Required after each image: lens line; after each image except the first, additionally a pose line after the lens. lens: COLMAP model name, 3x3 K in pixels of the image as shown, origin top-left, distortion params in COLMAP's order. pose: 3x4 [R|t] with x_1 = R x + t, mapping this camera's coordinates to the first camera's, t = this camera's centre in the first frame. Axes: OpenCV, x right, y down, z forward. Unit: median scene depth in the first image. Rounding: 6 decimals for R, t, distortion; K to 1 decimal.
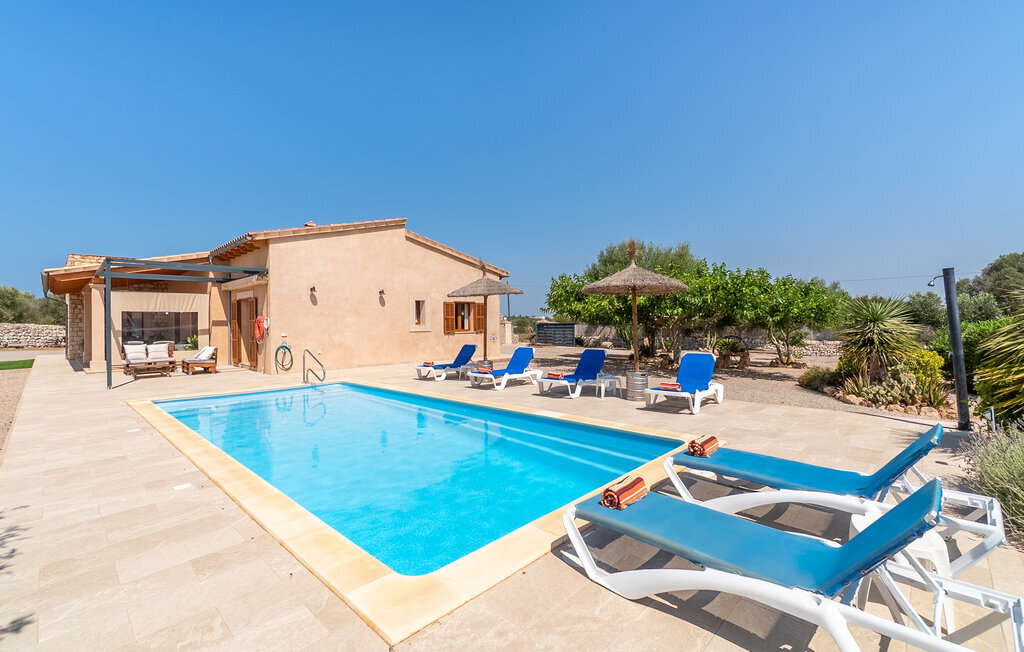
lens RADIAL K [[444.7, 0, 506.5], [0, 444.7, 321.2], [0, 0, 1]] dist [-0.004053, 0.000363]
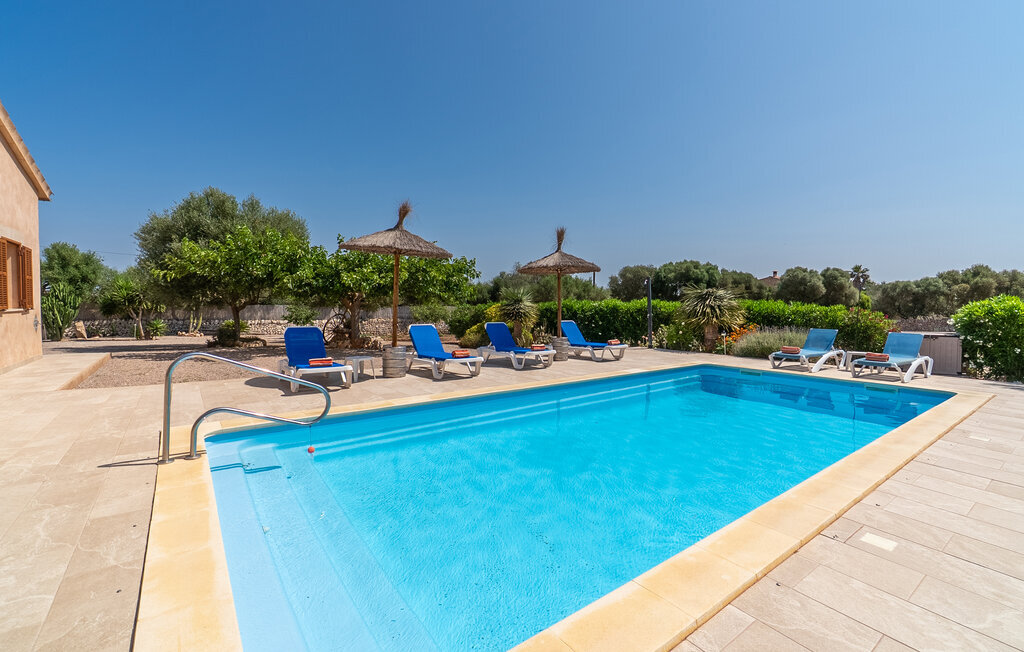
lens RADIAL K [[444.7, 0, 506.5], [0, 444.7, 321.2], [0, 0, 1]] dist [-0.004053, 0.000363]
pose [[0.172982, -0.026880, 0.984558, -0.587240], [-0.012047, 0.999495, 0.029404, 0.022181], [-0.984851, -0.016947, 0.172570, 0.589504]]
